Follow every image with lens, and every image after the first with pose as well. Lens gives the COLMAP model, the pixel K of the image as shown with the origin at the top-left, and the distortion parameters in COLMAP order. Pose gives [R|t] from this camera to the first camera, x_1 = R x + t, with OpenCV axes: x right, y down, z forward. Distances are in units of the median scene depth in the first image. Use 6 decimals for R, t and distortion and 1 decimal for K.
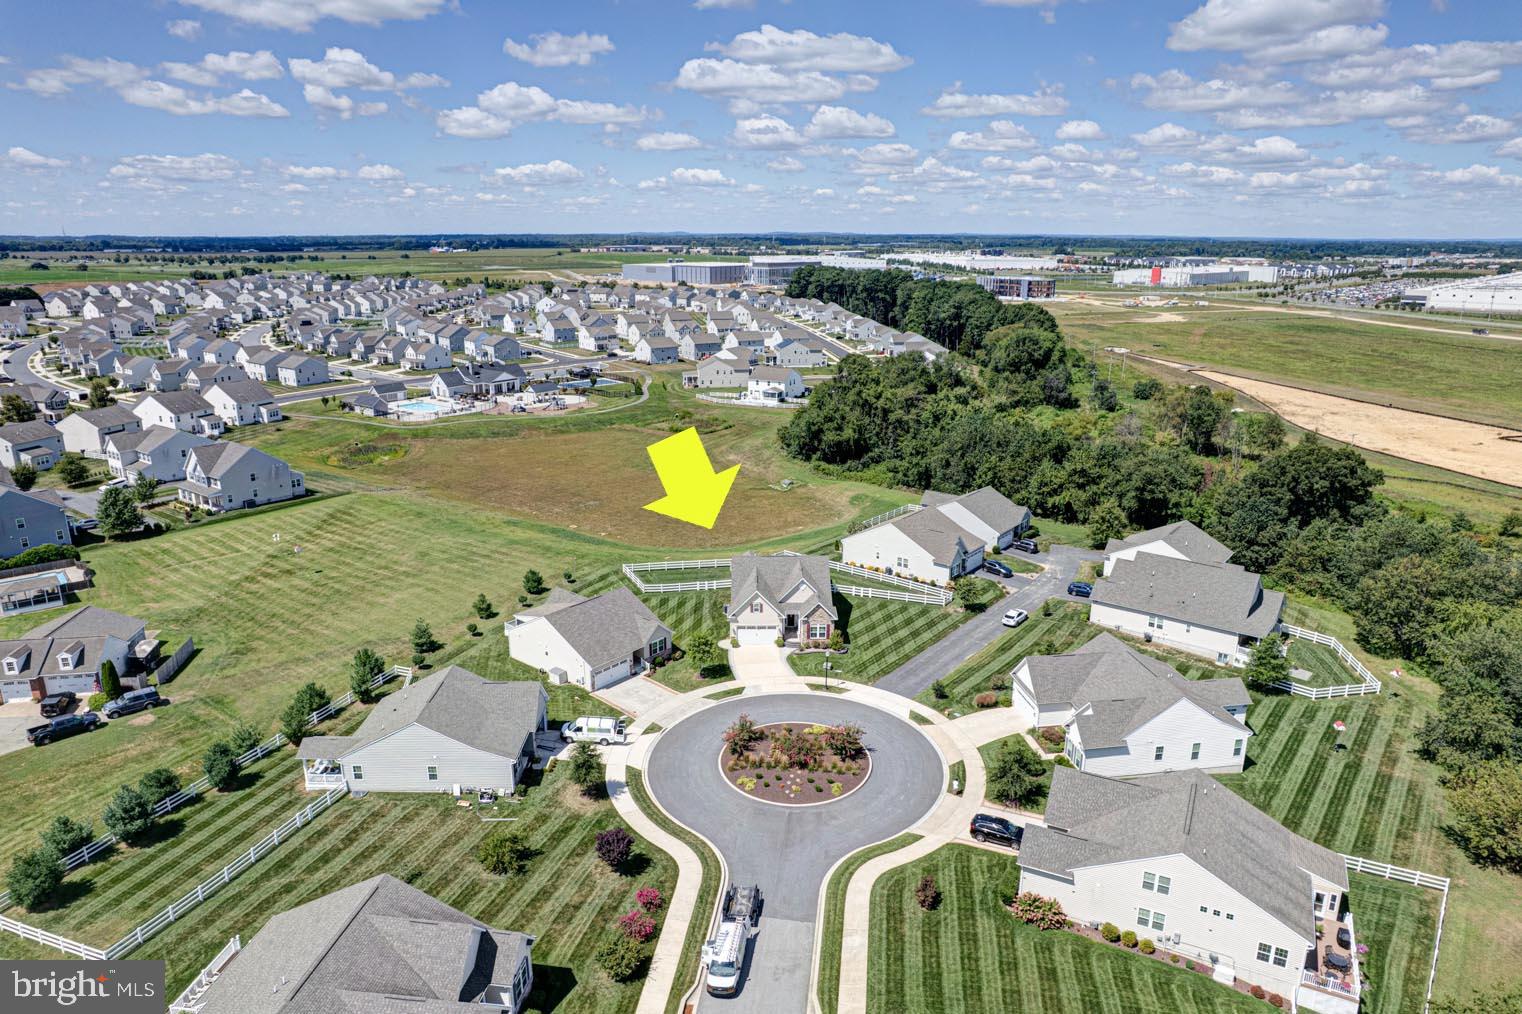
lens RADIAL K [[971.1, 0, 761.0], [0, 971.1, 507.0], [0, 0, 1]] dist [-0.037409, -0.000759]
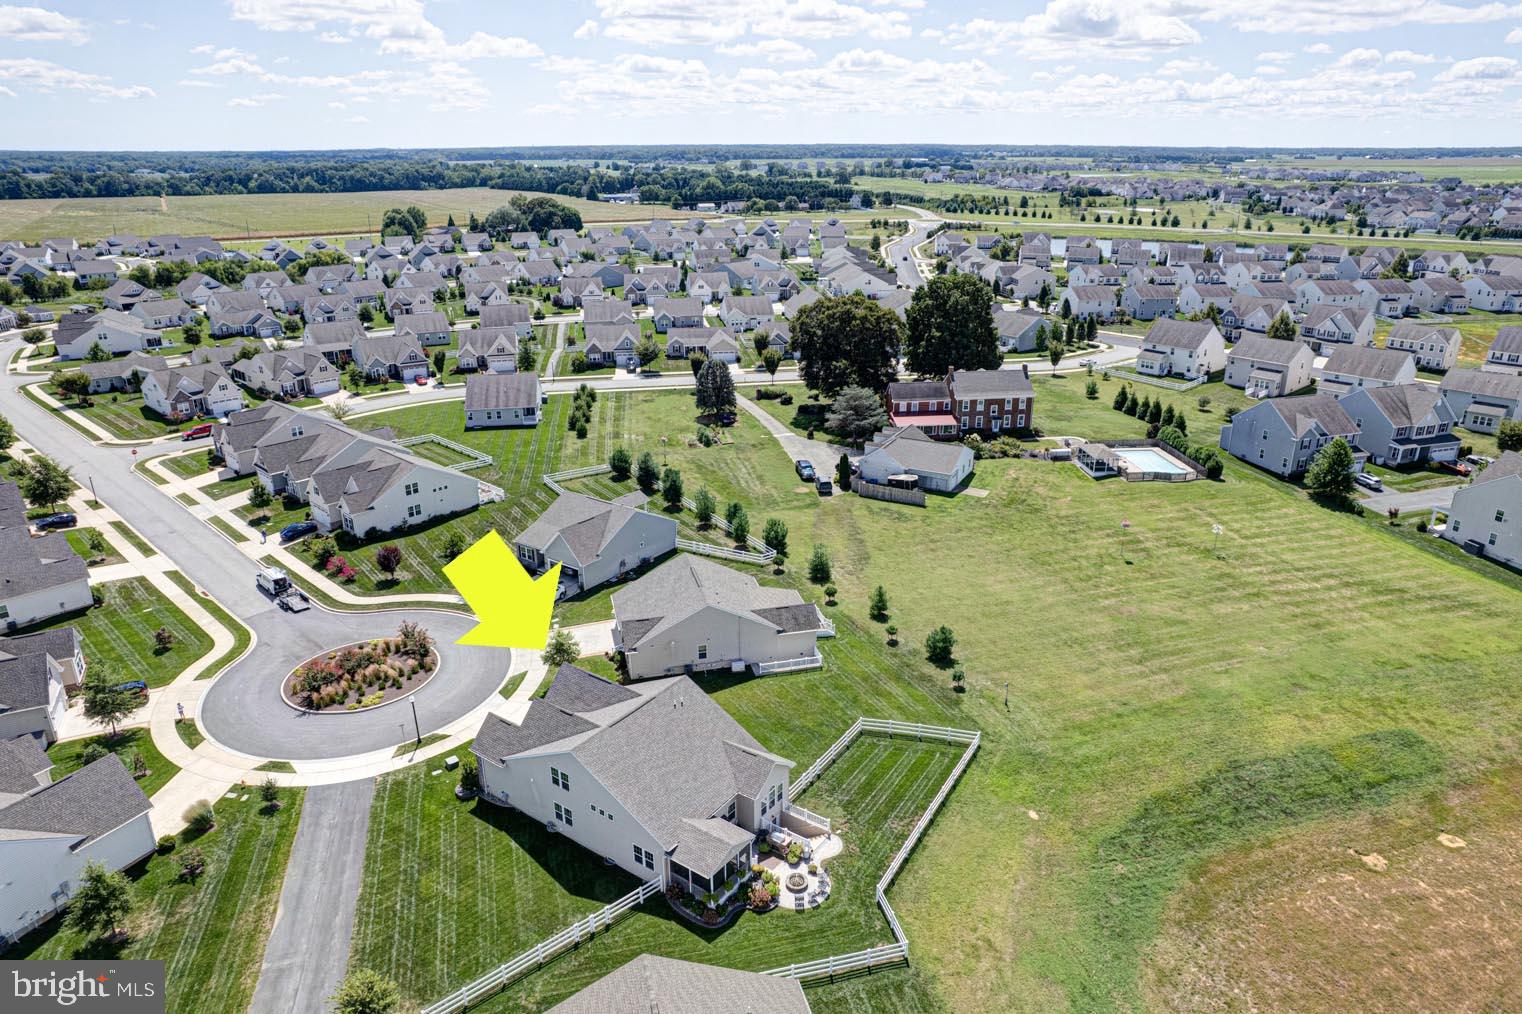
lens RADIAL K [[975.9, 0, 766.6], [0, 975.9, 509.8], [0, 0, 1]] dist [-0.069144, 0.057546]
pose [[-0.587535, 0.286732, -0.756695, 0.370016], [-0.217961, 0.844479, 0.489232, -0.345242], [0.779292, 0.452371, -0.433665, 1.247924]]
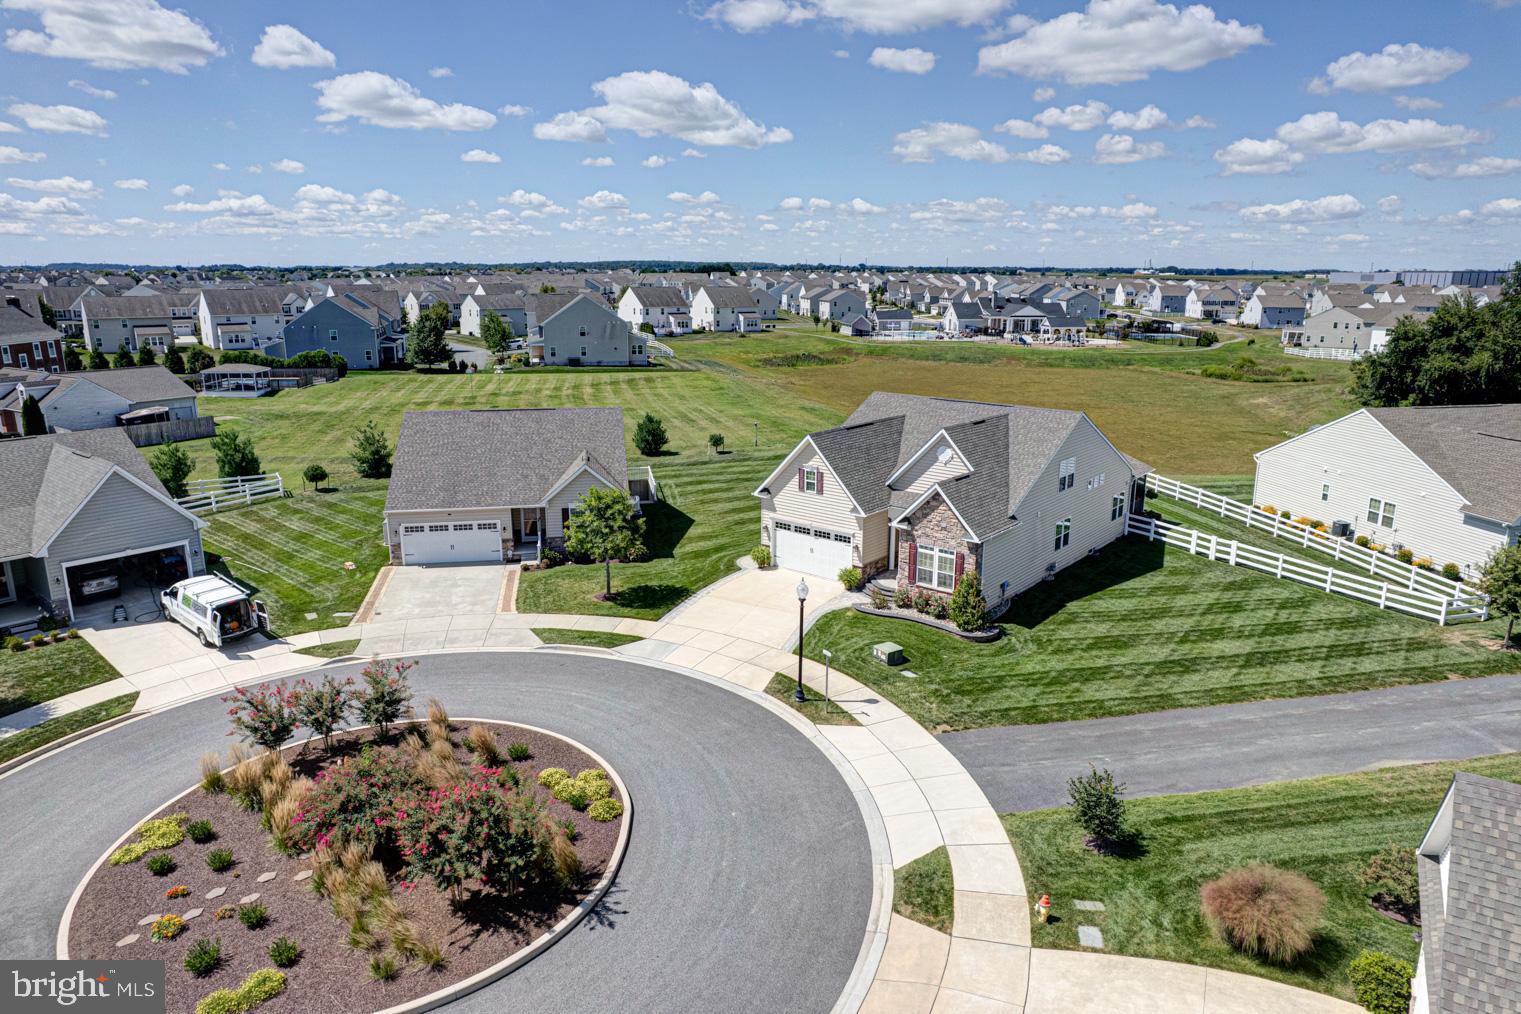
lens RADIAL K [[975.3, 0, 766.1], [0, 975.3, 509.8], [0, 0, 1]] dist [-0.069144, 0.057546]
pose [[0.767894, 0.156549, -0.621153, 0.217456], [-0.176672, 0.983826, 0.029544, 0.098493], [0.615732, 0.087054, 0.783132, 0.617339]]
